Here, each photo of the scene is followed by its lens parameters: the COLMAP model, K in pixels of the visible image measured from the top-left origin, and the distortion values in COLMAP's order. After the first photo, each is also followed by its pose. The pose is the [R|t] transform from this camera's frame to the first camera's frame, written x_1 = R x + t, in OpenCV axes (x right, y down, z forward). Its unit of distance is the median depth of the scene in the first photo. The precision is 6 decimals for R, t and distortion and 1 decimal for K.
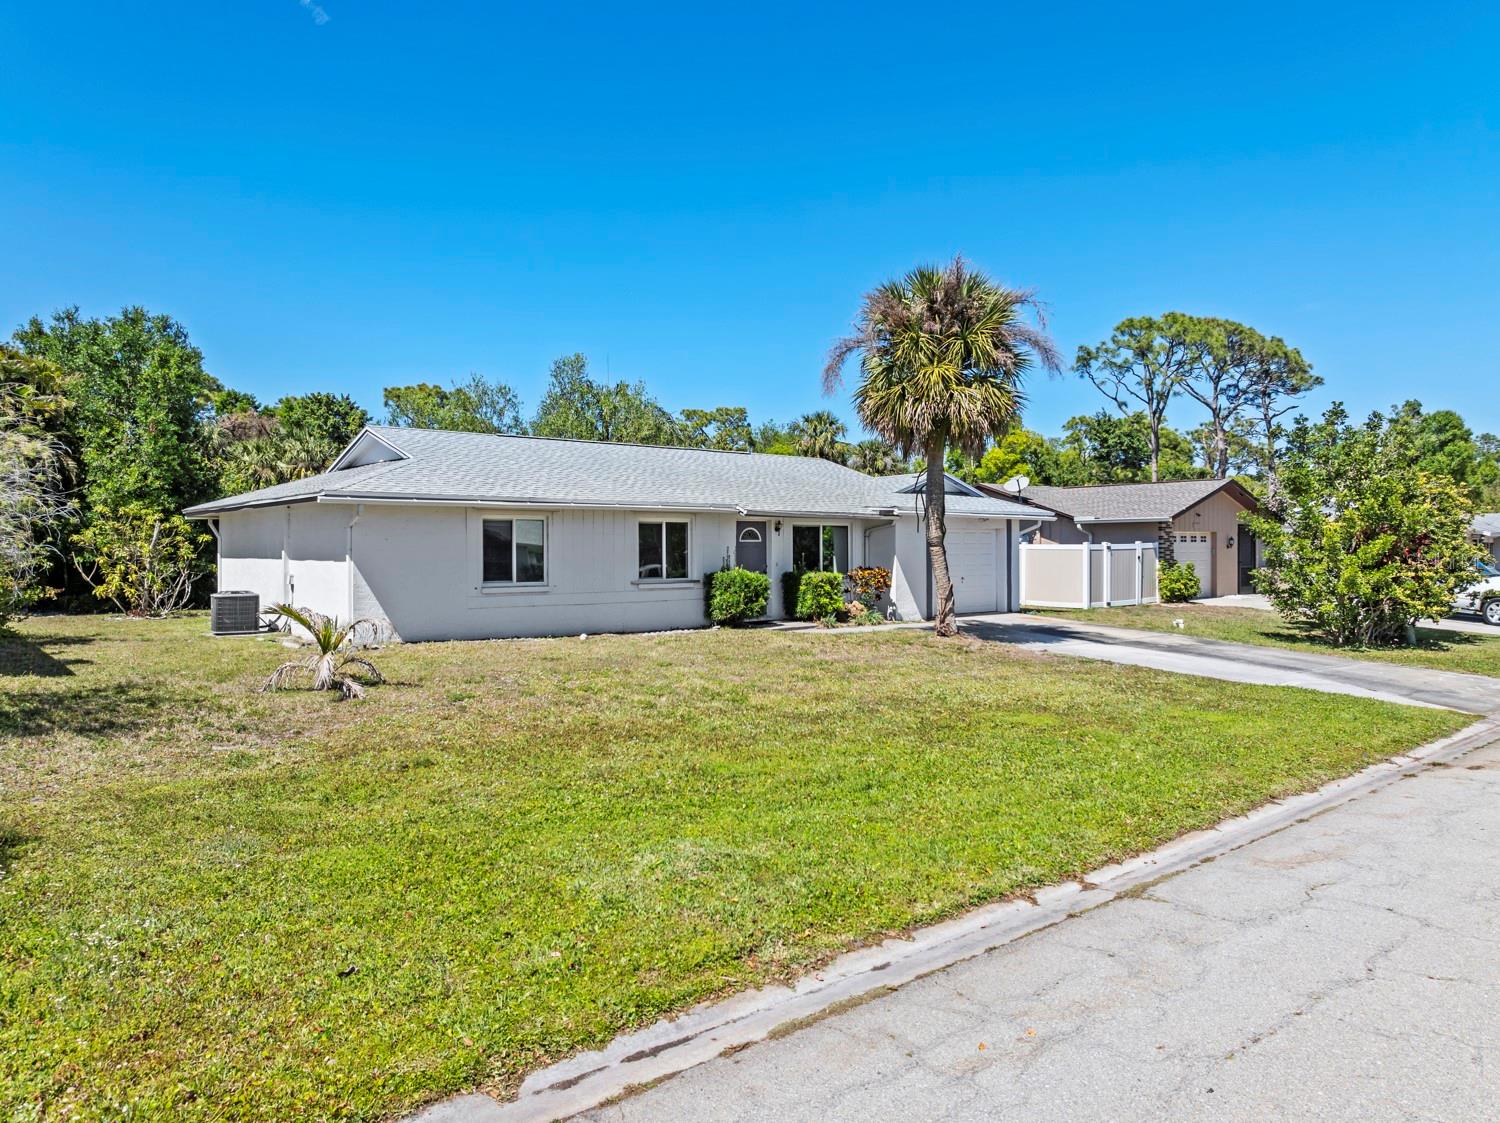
lens RADIAL K [[1054.4, 0, 746.3], [0, 1054.4, 562.1], [0, 0, 1]] dist [-0.048644, 0.015757]
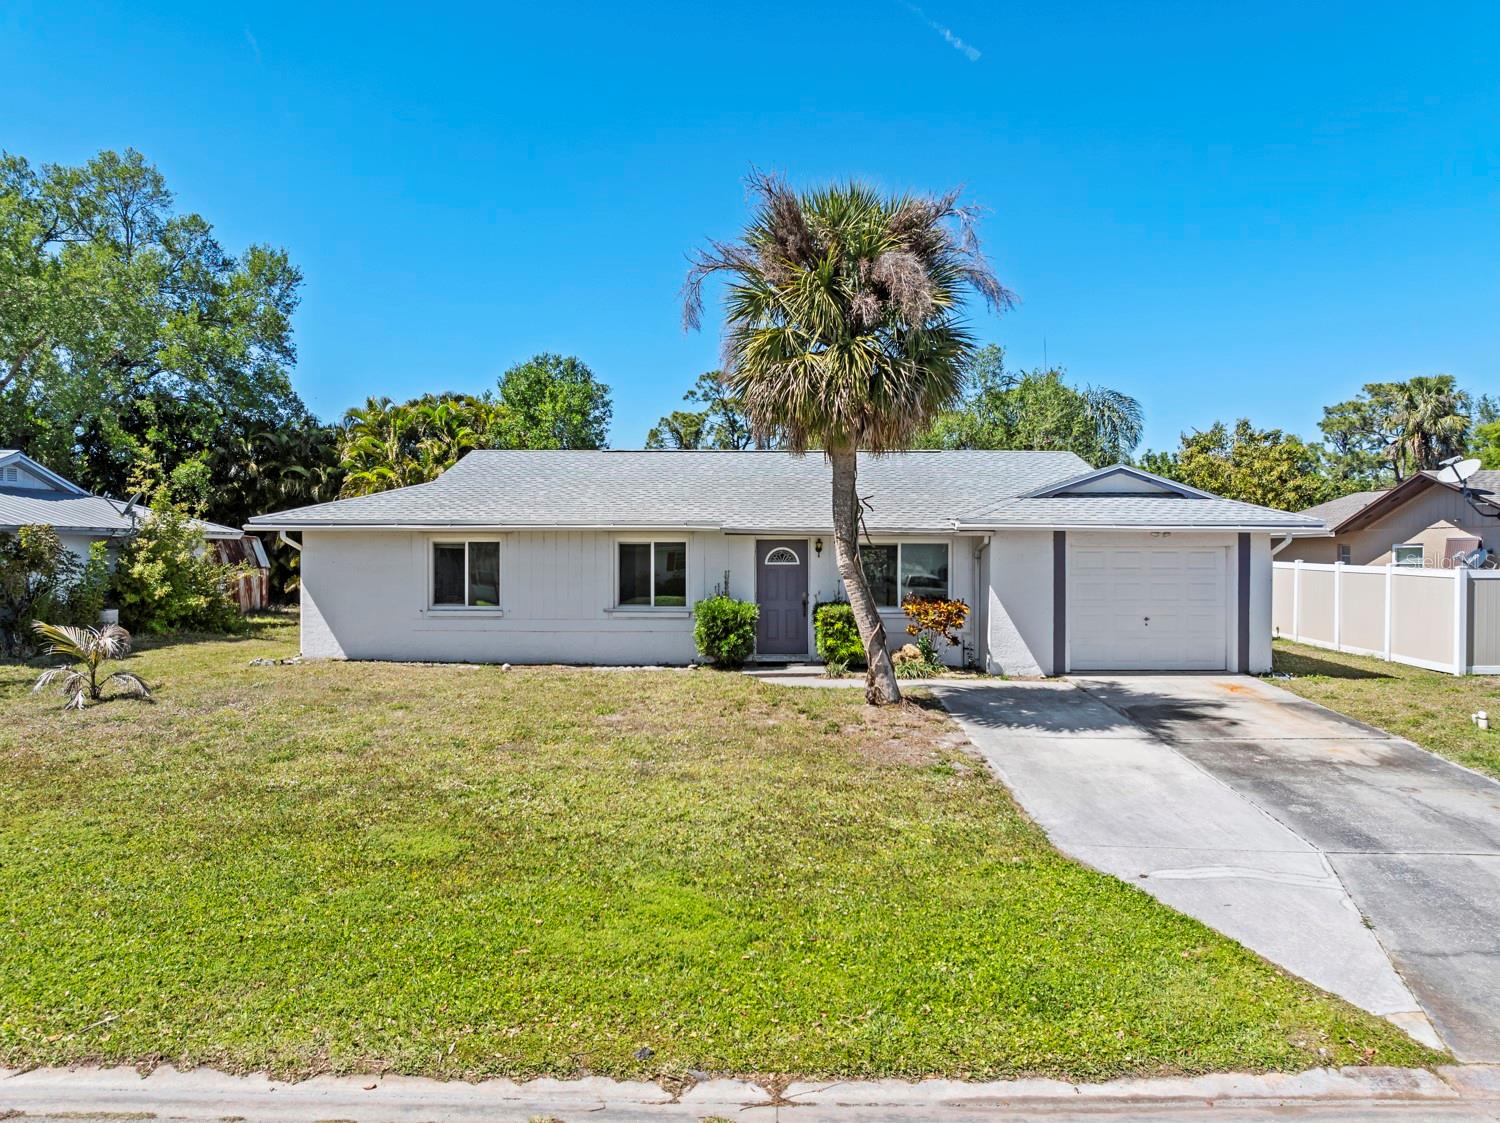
lens RADIAL K [[1054.4, 0, 751.5], [0, 1054.4, 552.5], [0, 0, 1]] dist [-0.048644, 0.015757]
pose [[0.766342, -0.001921, -0.642430, 0.544805], [-0.013295, 0.999734, -0.018850, -0.014126], [0.642295, 0.022987, 0.766113, 0.373969]]
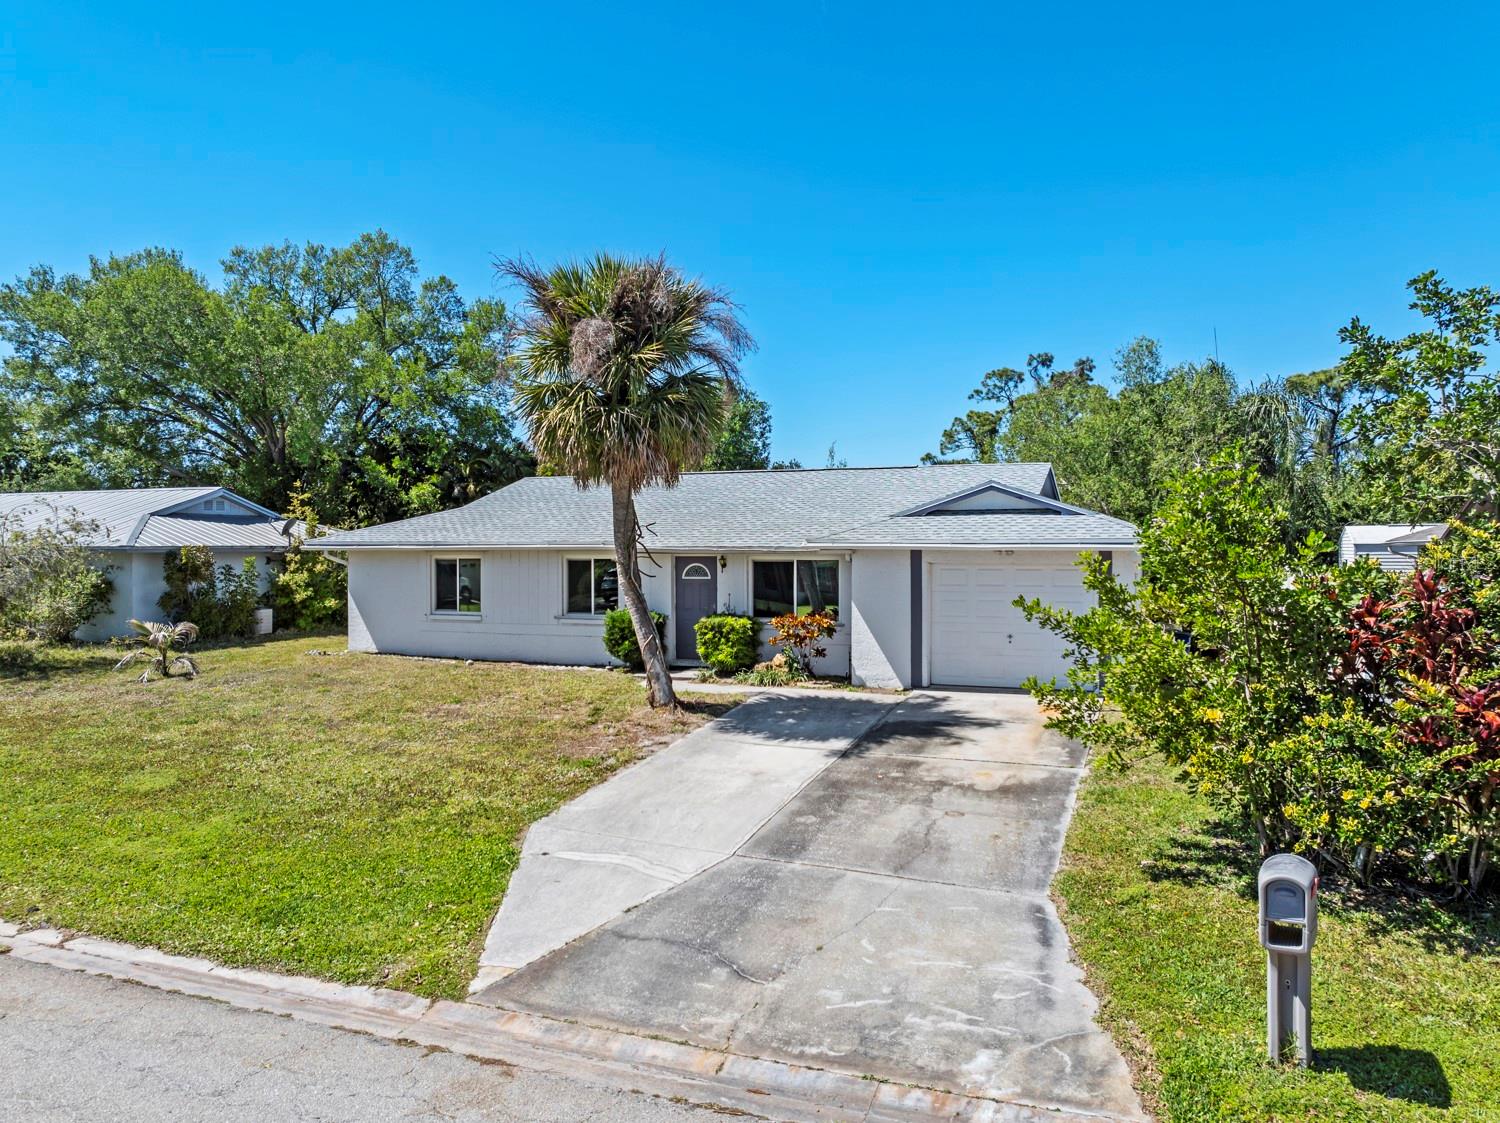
lens RADIAL K [[1054.4, 0, 744.8], [0, 1054.4, 560.2], [0, 0, 1]] dist [-0.048644, 0.015757]
pose [[0.495471, 0.004235, -0.868614, 0.868287], [-0.015672, 0.999869, -0.004064, -0.034981], [0.868483, 0.015627, 0.495472, 0.615883]]
